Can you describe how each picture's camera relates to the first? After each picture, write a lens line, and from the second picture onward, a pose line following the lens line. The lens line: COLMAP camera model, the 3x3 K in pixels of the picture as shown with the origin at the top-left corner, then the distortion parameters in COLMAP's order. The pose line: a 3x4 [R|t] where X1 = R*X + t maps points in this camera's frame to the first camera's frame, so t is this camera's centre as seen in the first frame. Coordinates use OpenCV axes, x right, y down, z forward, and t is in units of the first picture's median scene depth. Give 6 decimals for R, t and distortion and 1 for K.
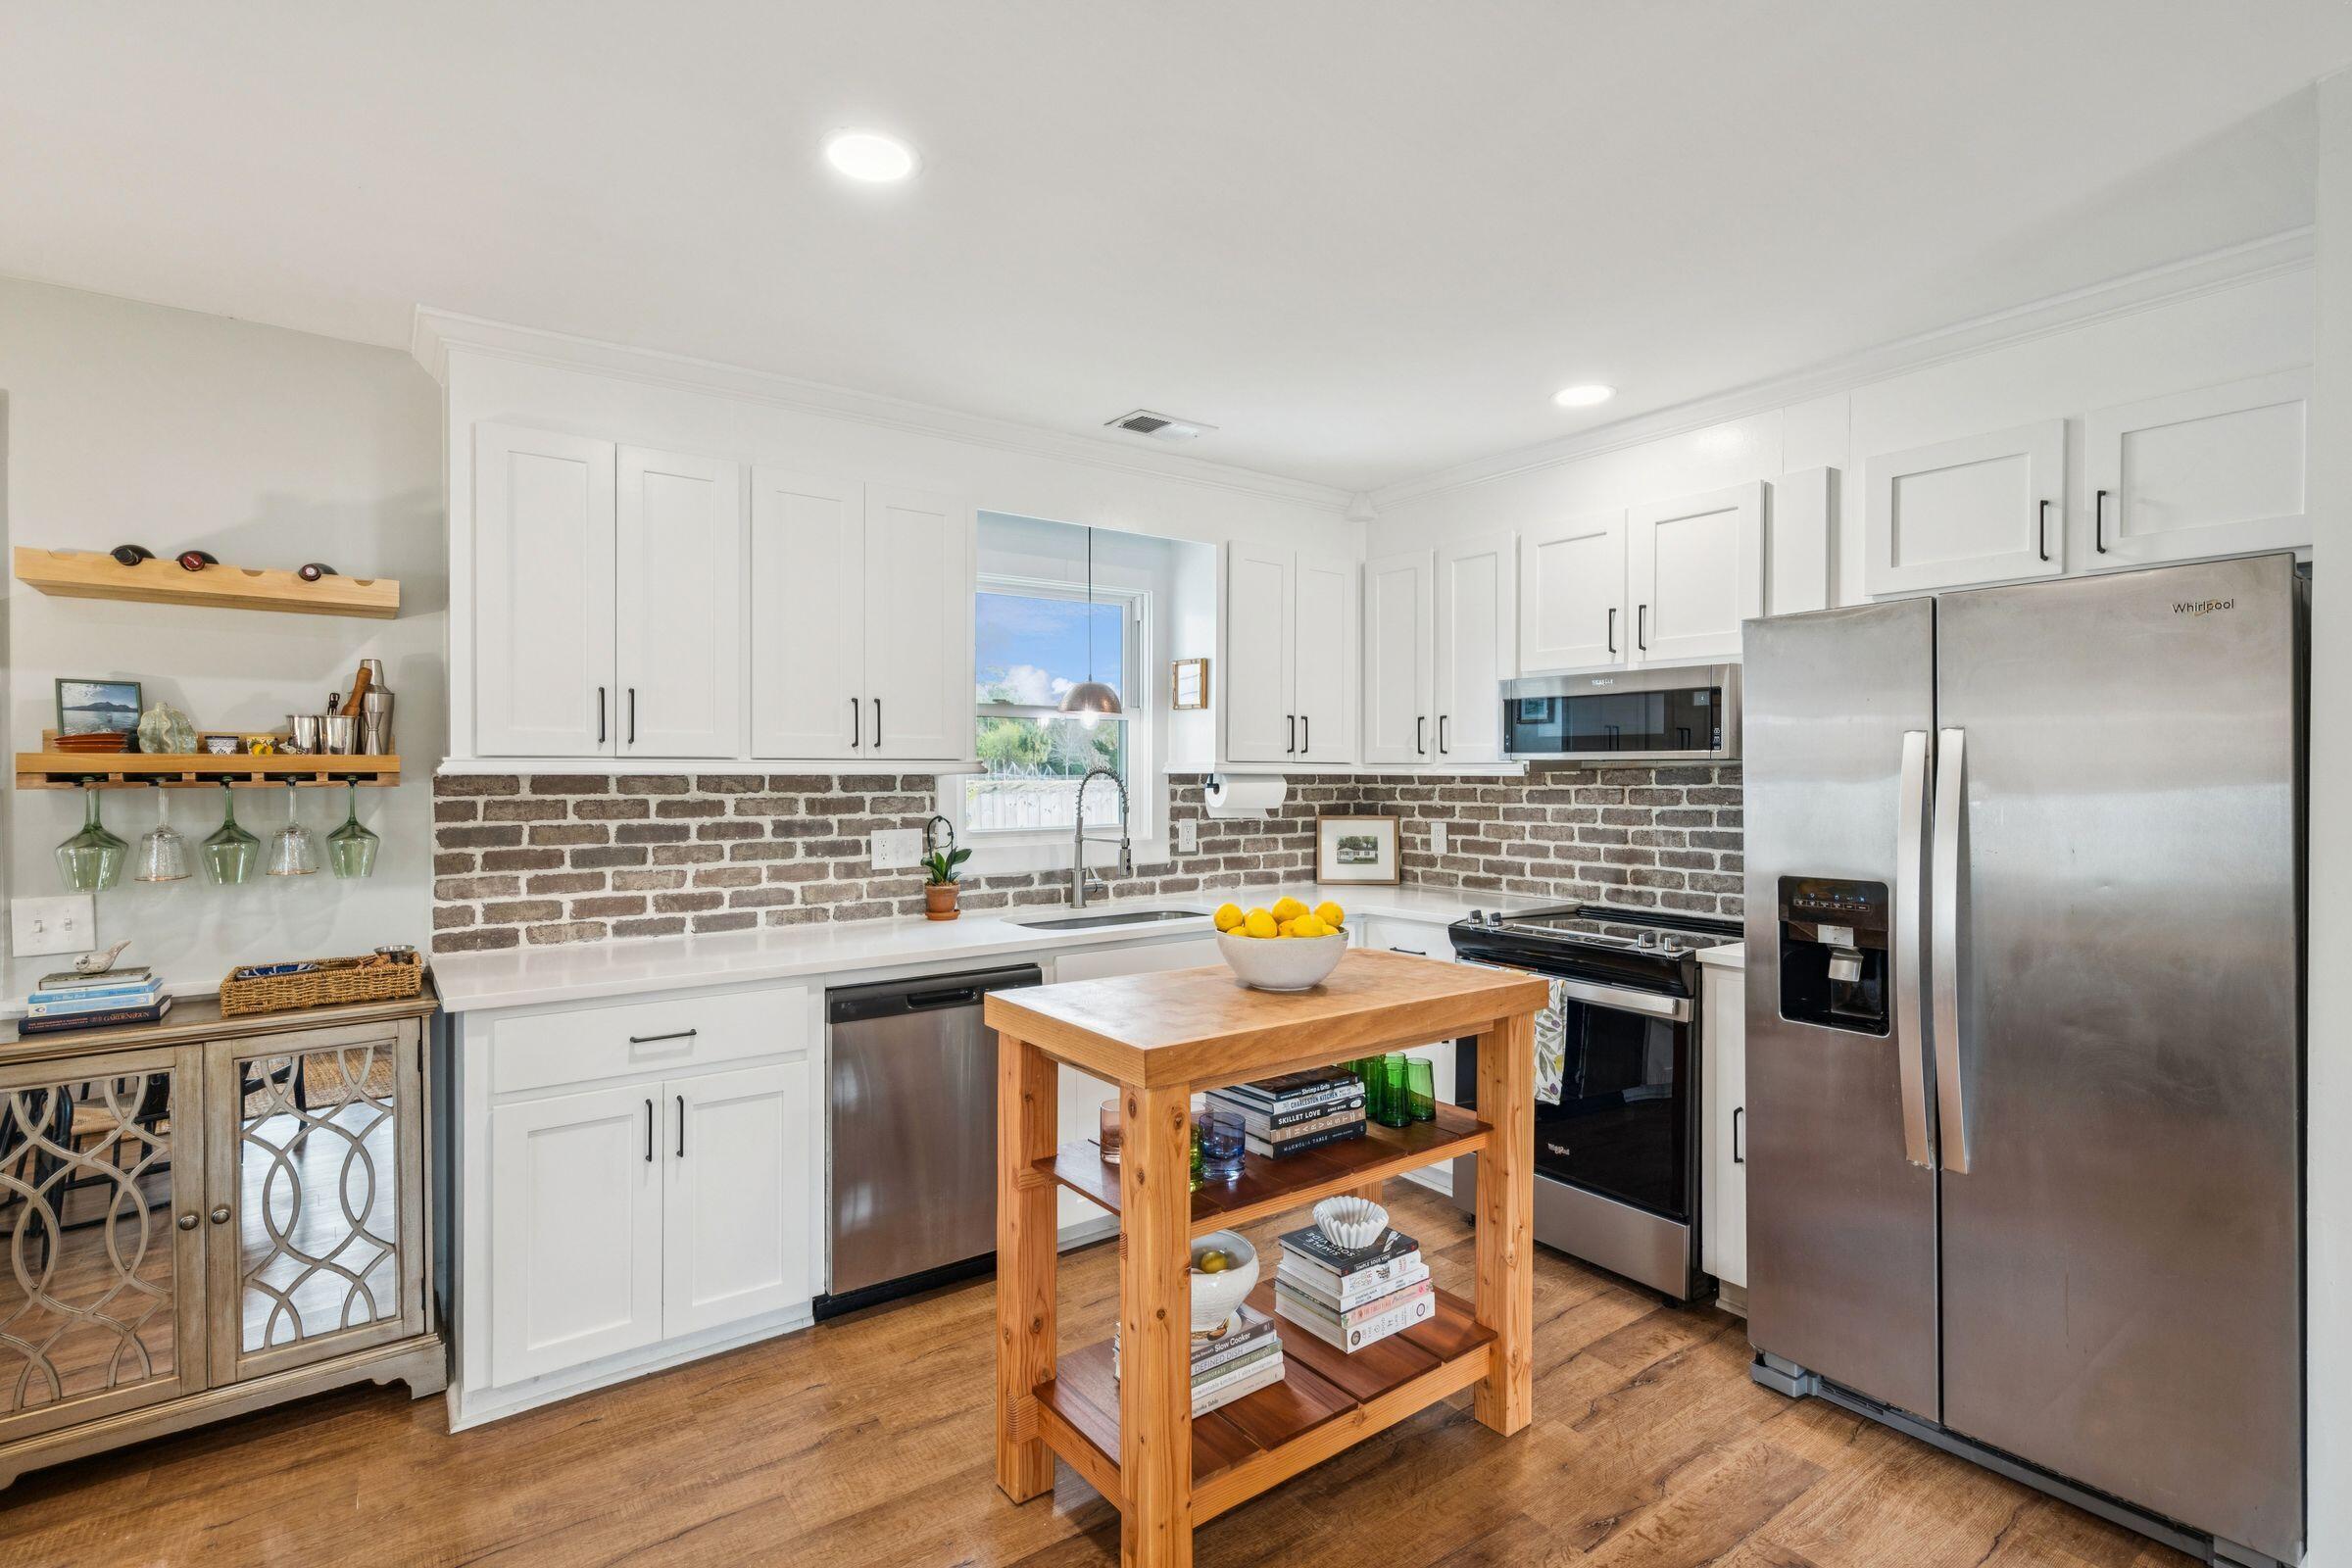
lens RADIAL K [[1108.1, 0, 1173.9], [0, 1108.1, 771.9], [0, 0, 1]] dist [0.001201, 0.001127]
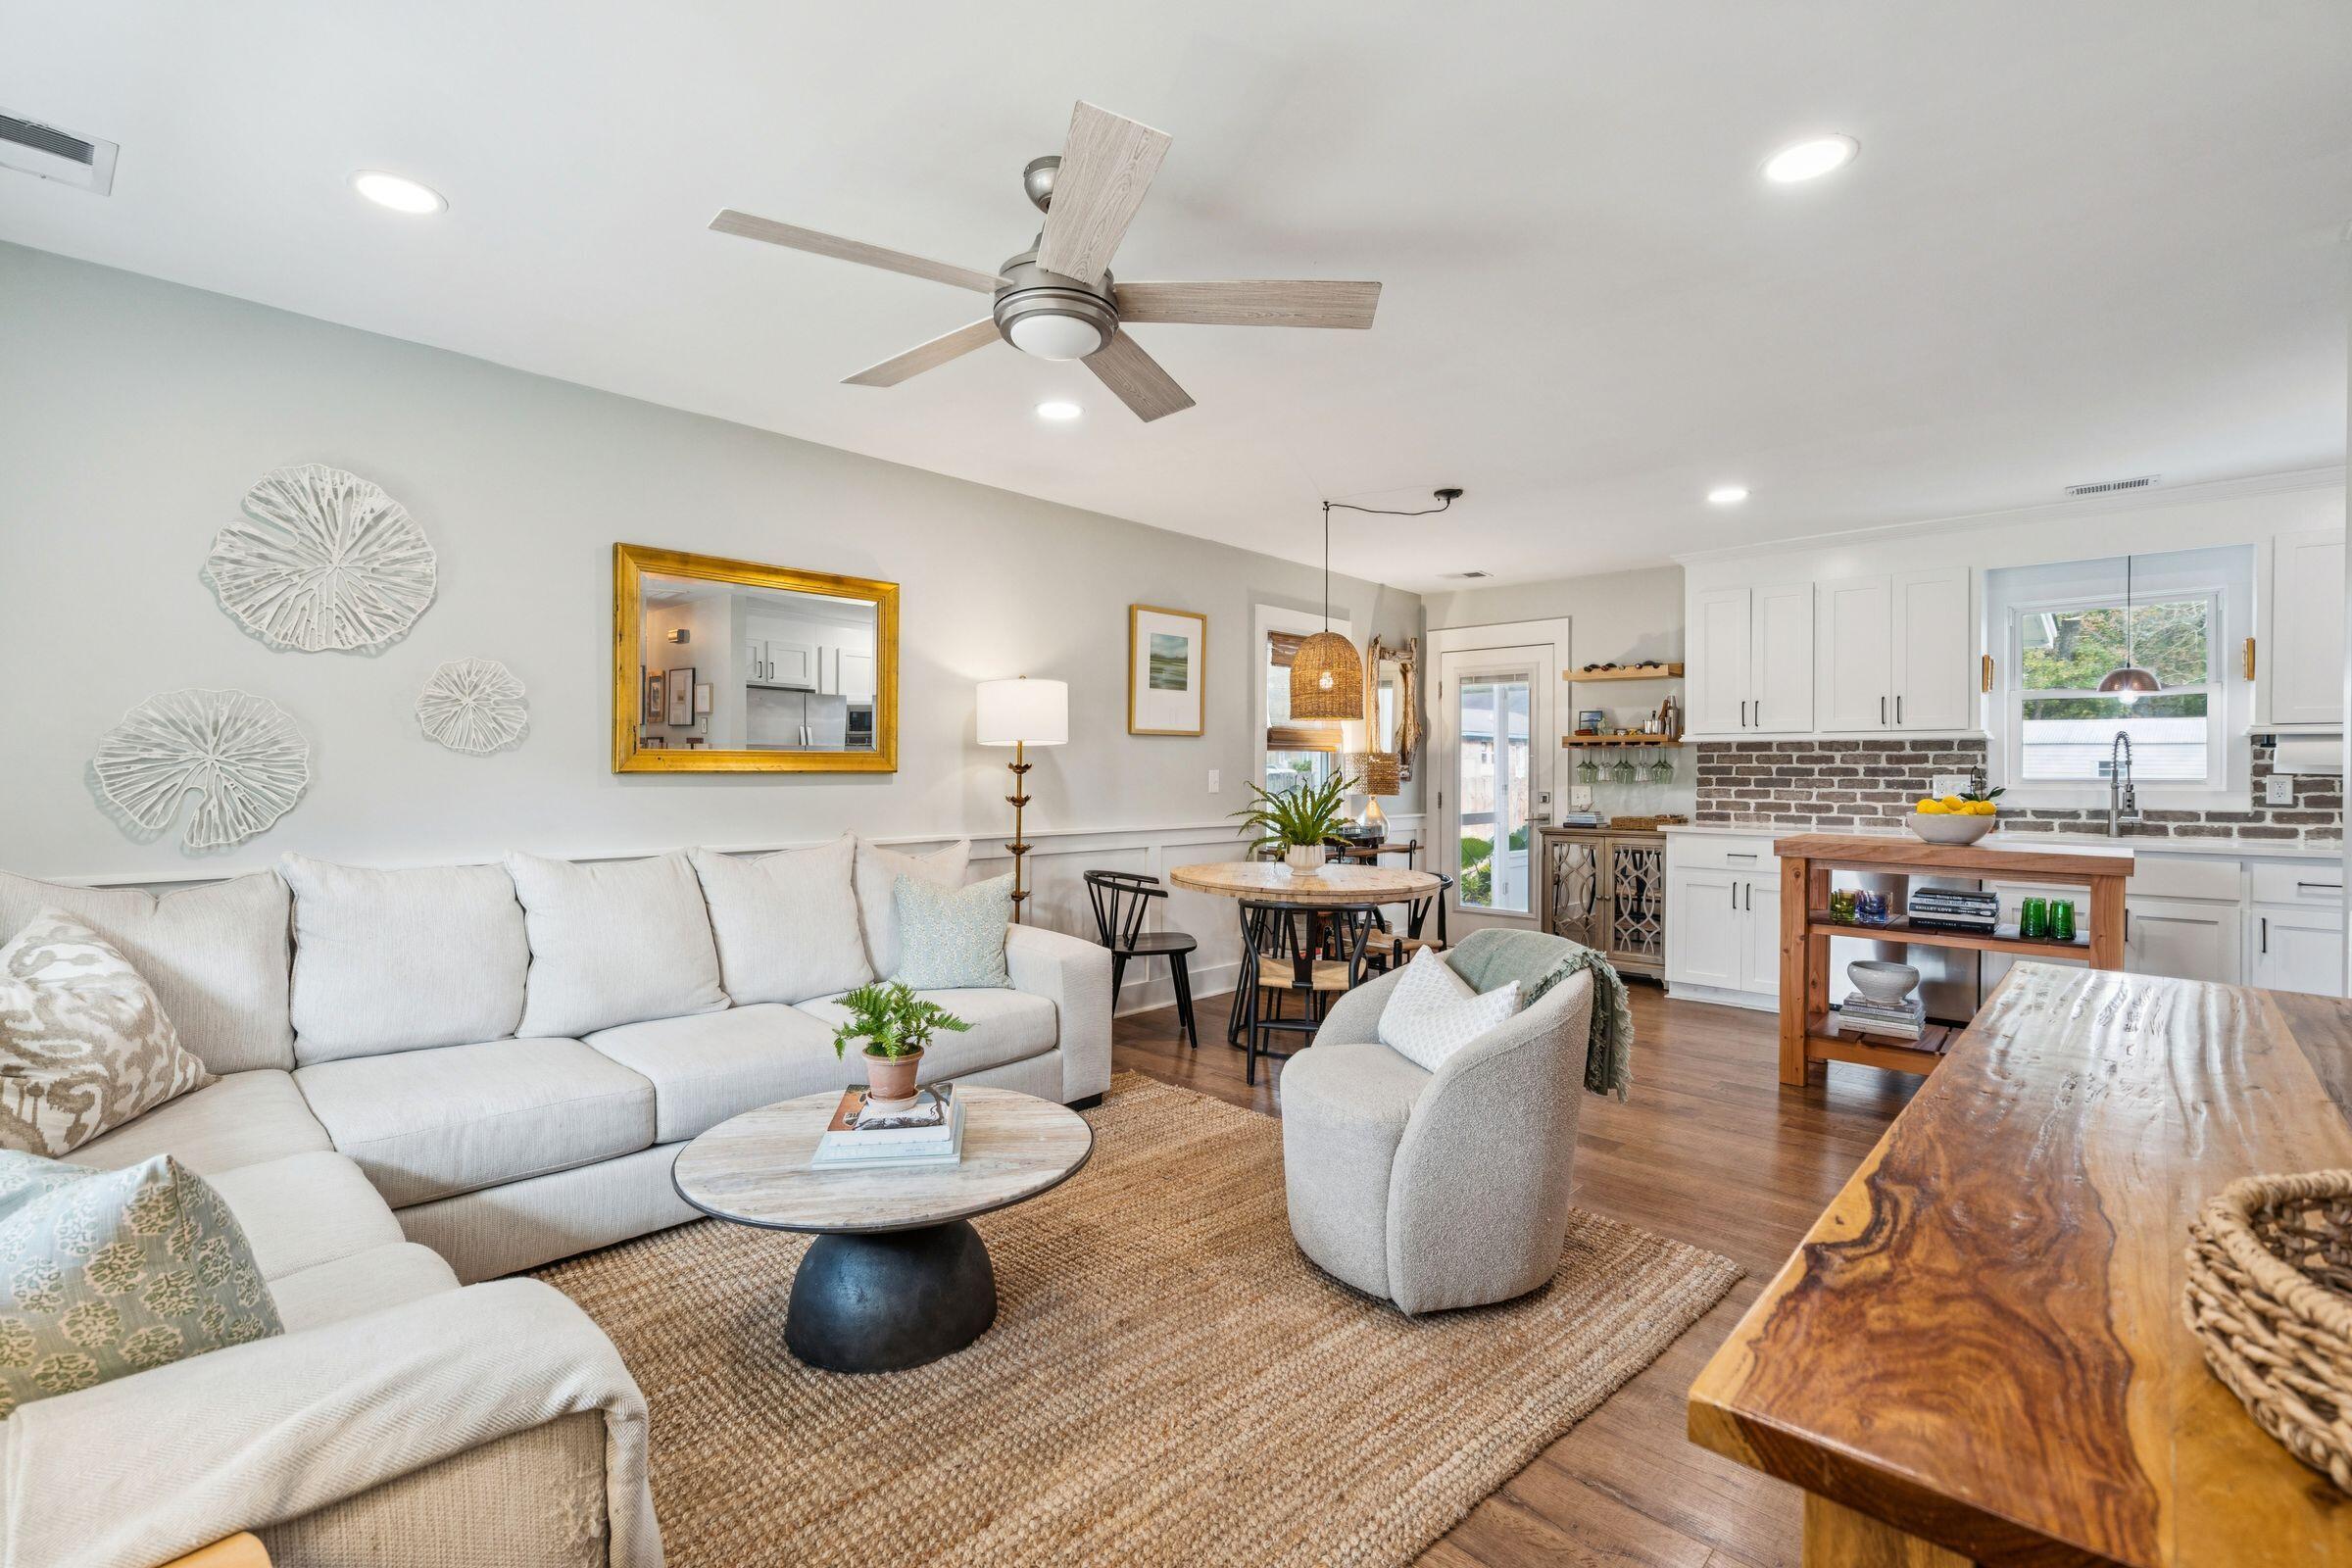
lens RADIAL K [[1057.7, 0, 1174.2], [0, 1057.7, 780.0], [0, 0, 1]] dist [-0.003386, 0.000217]
pose [[0.188671, 0.011452, -0.981974, 1.051637], [-0.004786, 0.999931, 0.010742, 0.049625], [0.982029, 0.002673, 0.188713, -0.396360]]
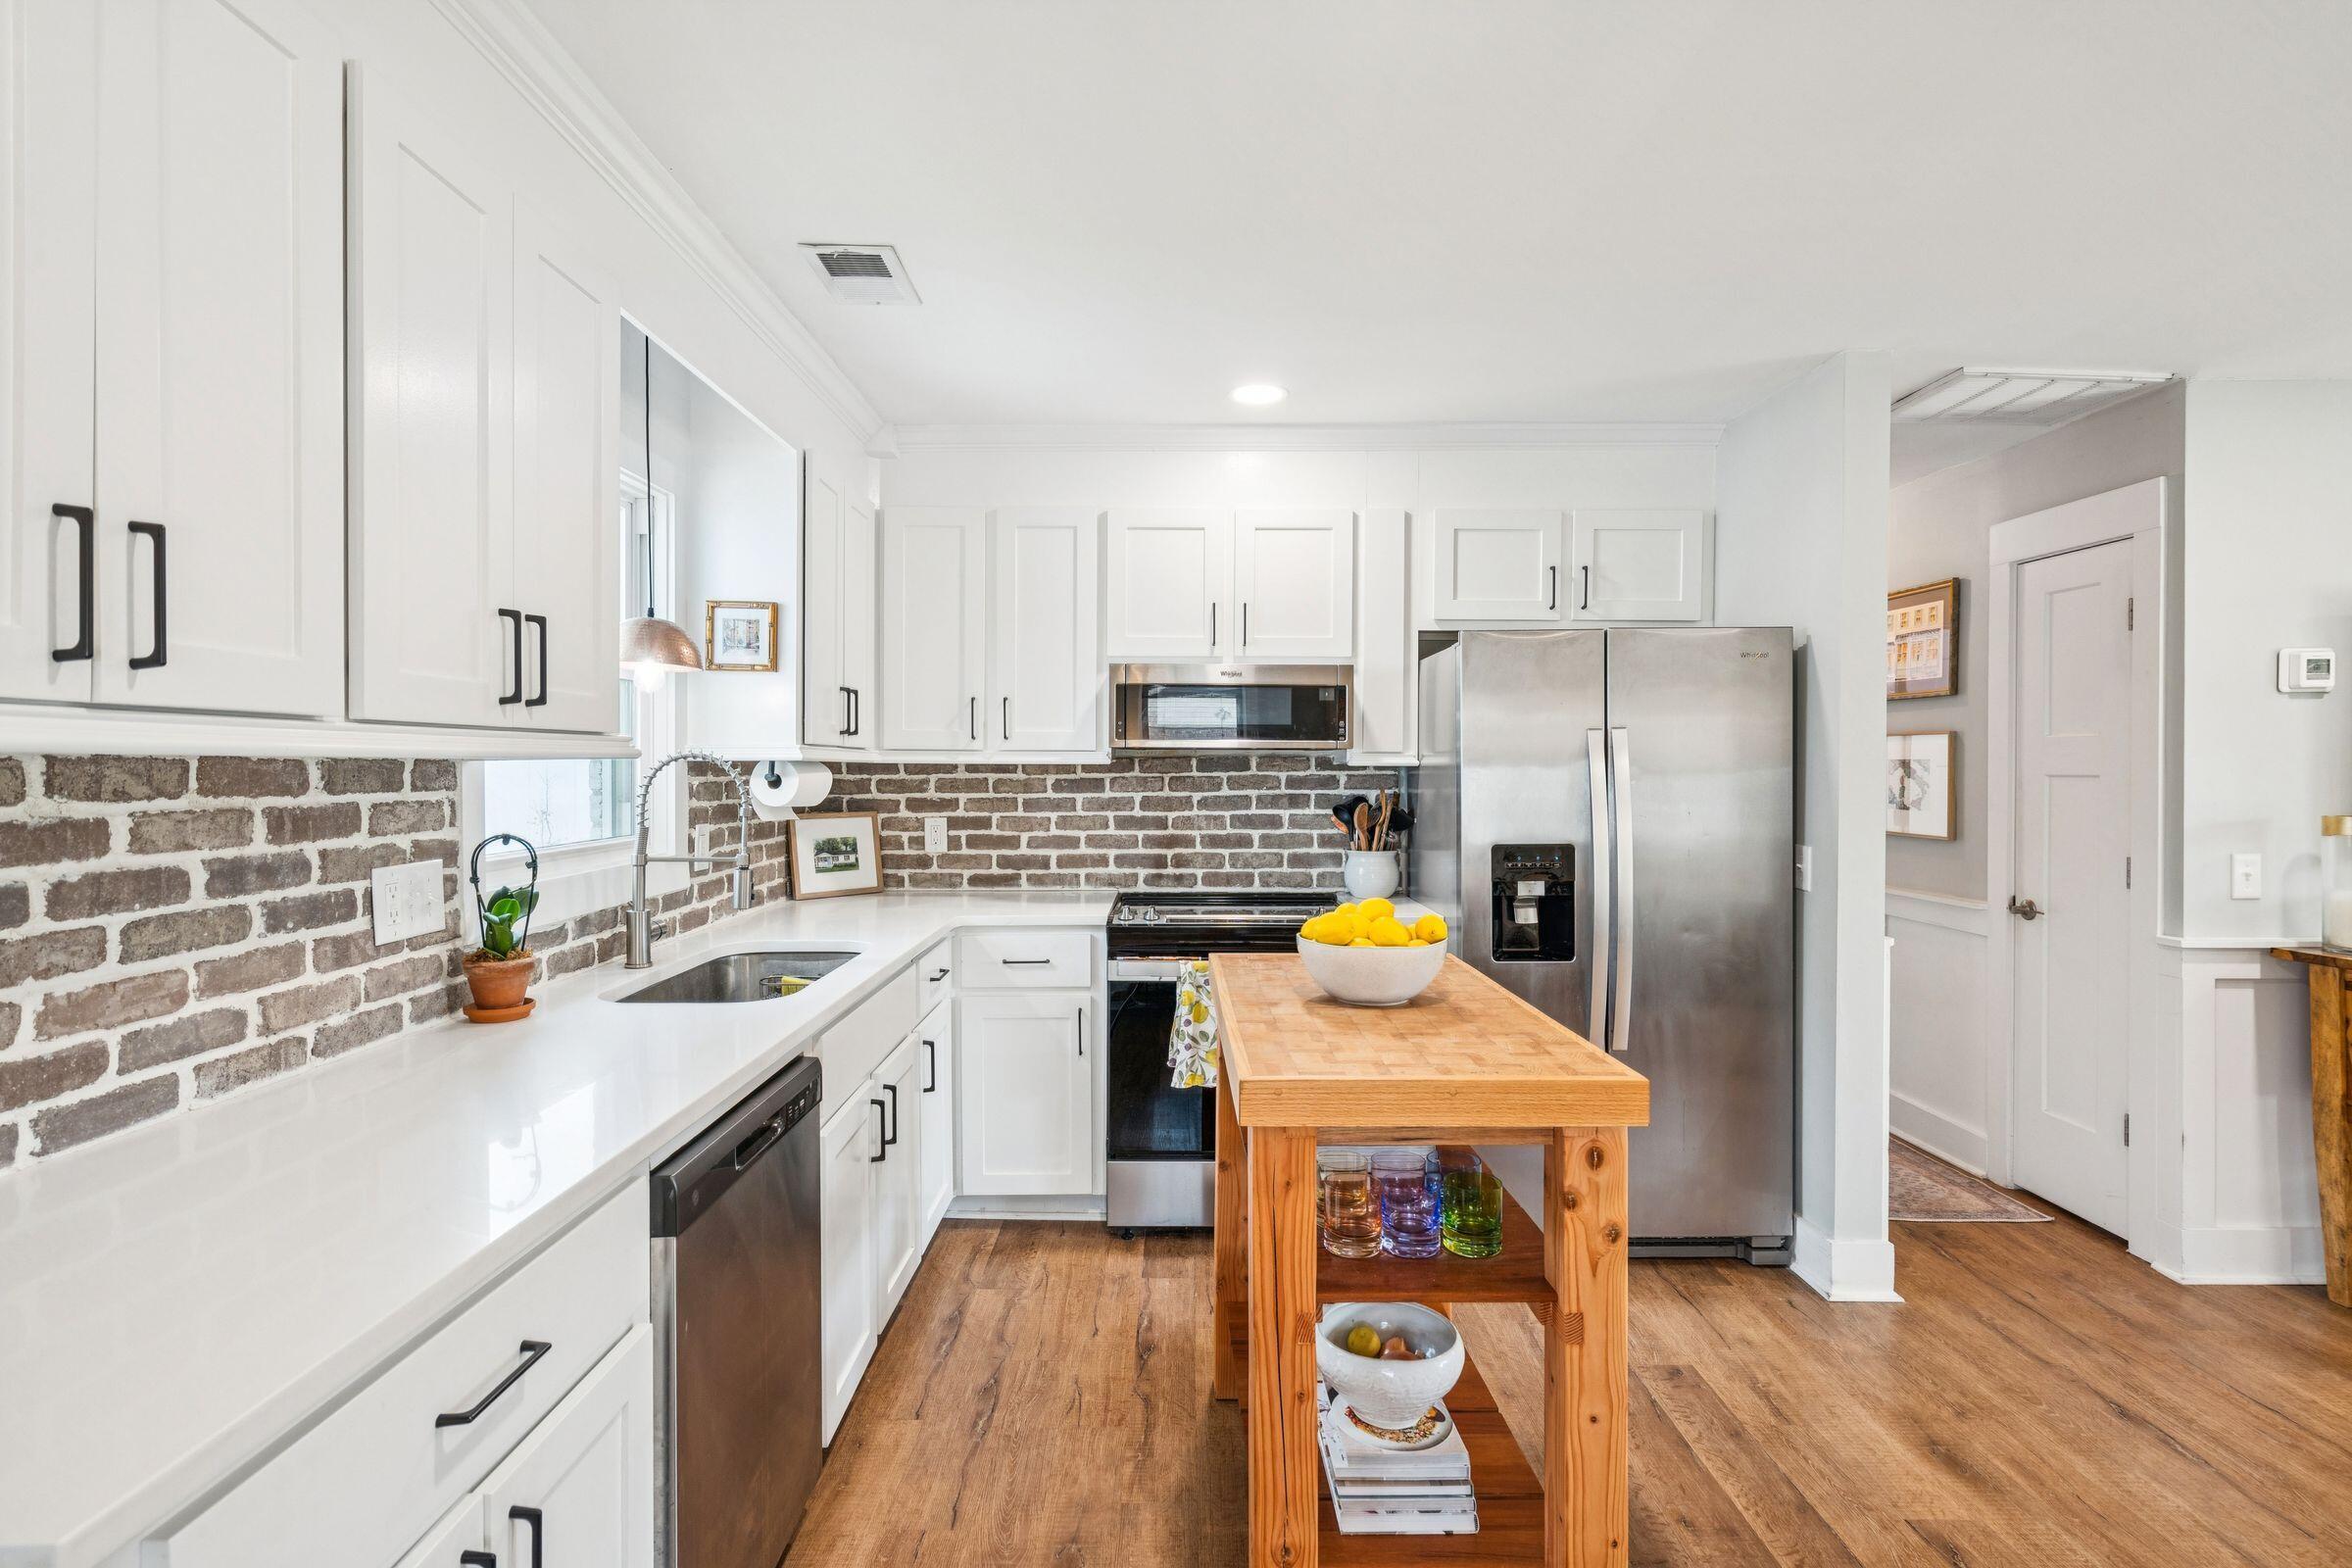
lens RADIAL K [[1126.3, 0, 1177.1], [0, 1126.3, 776.8], [0, 0, 1]] dist [0.000089, 0.001109]
pose [[0.589220, -0.007734, 0.807935, -0.475094], [-0.001117, 0.999945, 0.010387, 0.004881], [-0.807972, -0.007023, 0.589179, 0.398840]]
